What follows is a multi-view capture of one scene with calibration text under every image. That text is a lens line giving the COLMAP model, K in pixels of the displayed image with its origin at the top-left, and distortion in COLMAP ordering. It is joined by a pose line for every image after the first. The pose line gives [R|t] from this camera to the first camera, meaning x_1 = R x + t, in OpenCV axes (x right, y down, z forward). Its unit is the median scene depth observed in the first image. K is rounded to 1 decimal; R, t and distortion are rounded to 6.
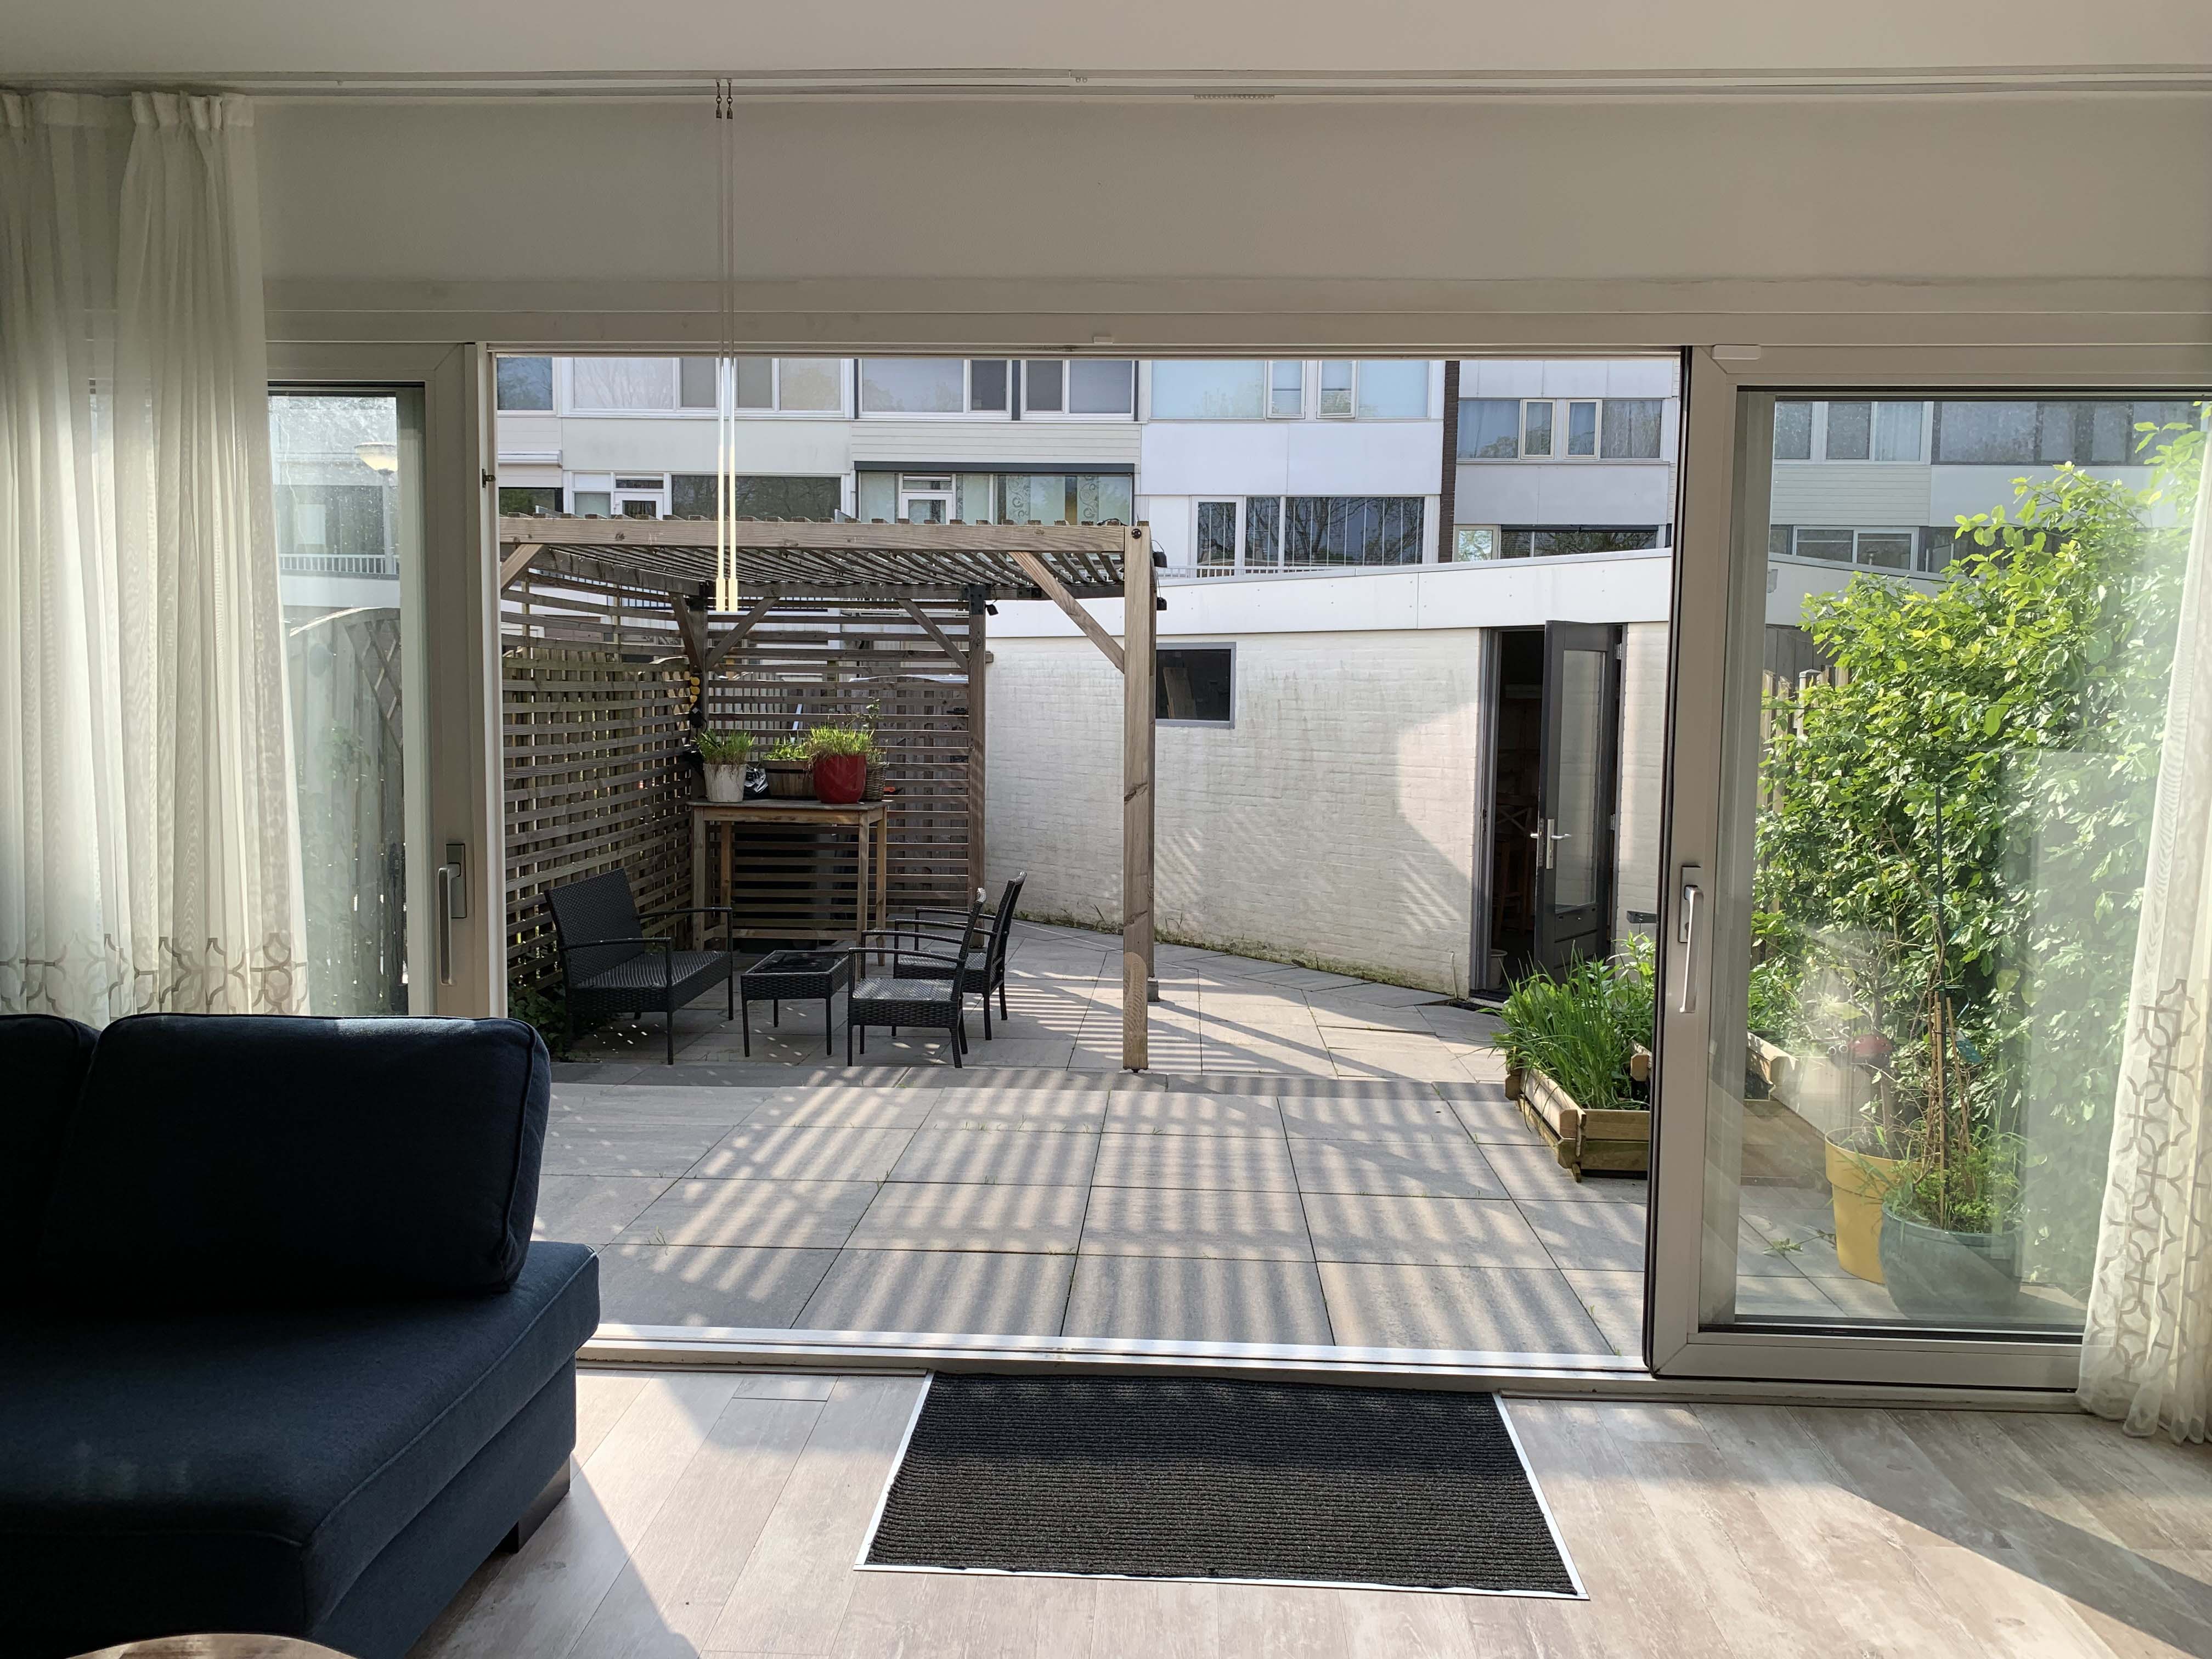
lens RADIAL K [[1658.6, 0, 1094.7], [0, 1658.6, 835.4], [0, 0, 1]] dist [0.024472, -0.009459]
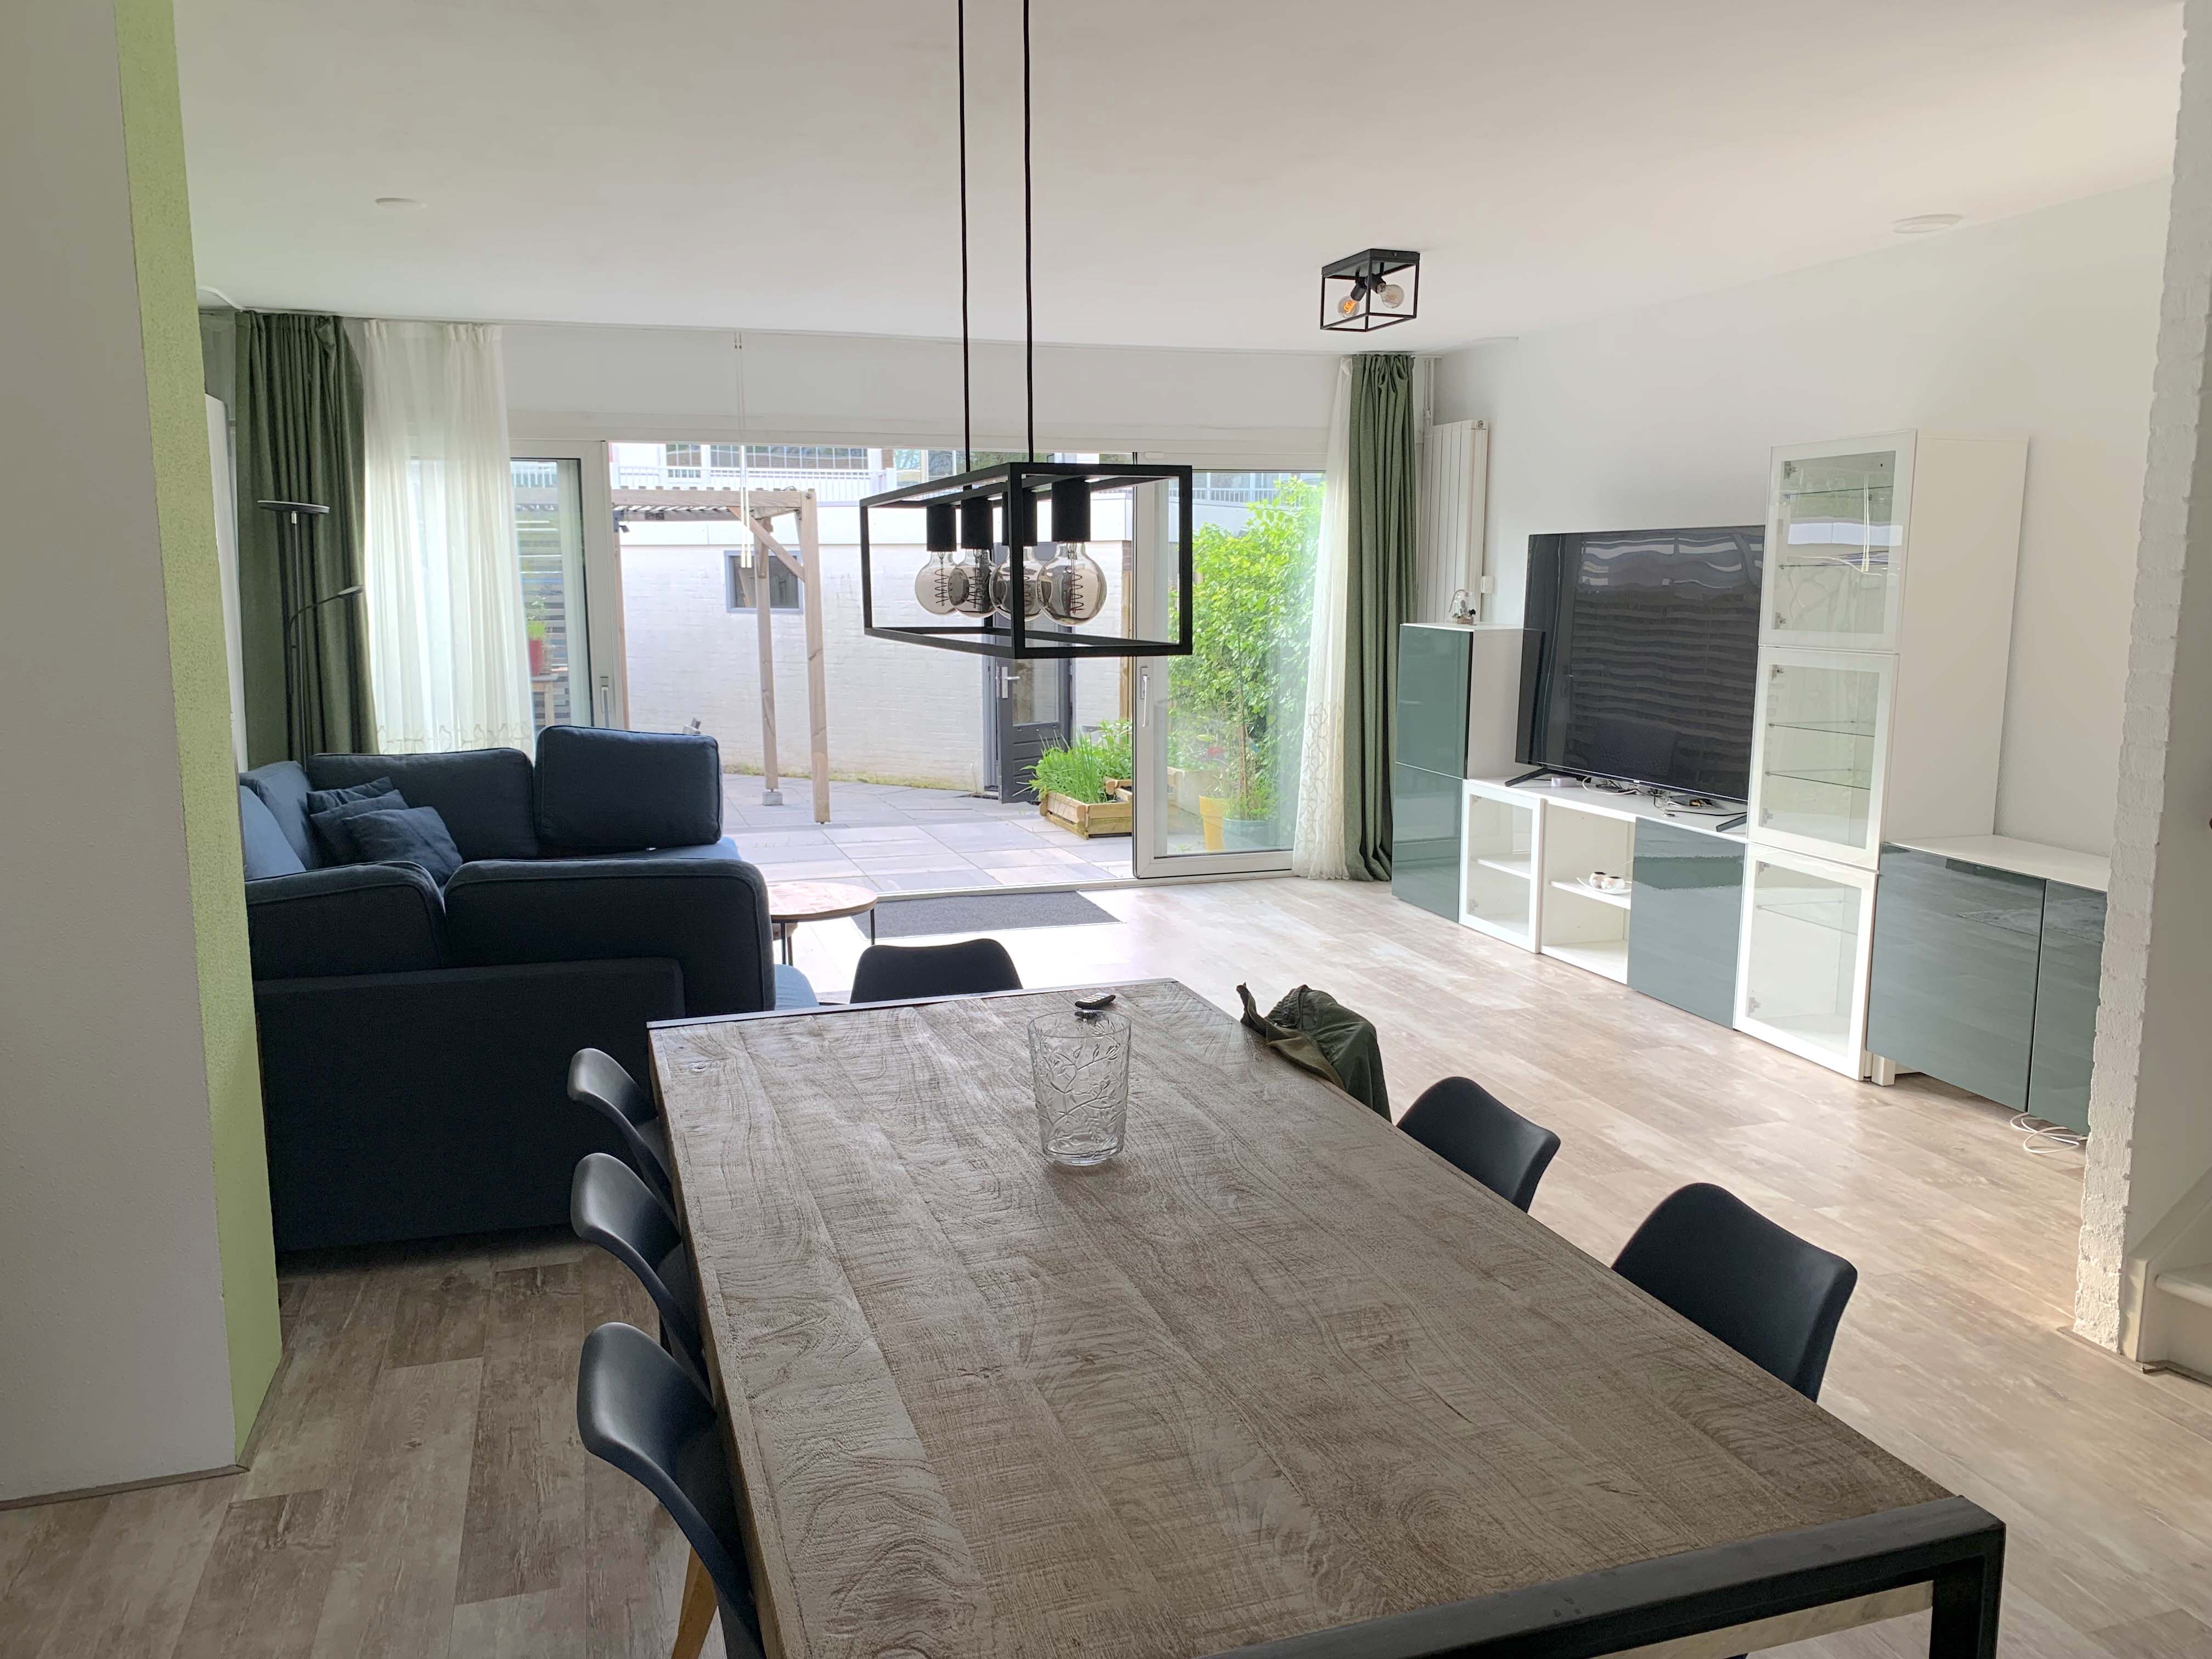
lens RADIAL K [[1658.6, 0, 1109.8], [0, 1658.6, 829.3], [0, 0, 1]] dist [0.024472, -0.009459]
pose [[0.935526, -0.068320, 0.346589, -0.426060], [0.045283, 0.996219, 0.074147, 0.057317], [-0.350344, -0.053672, 0.935082, -0.985904]]
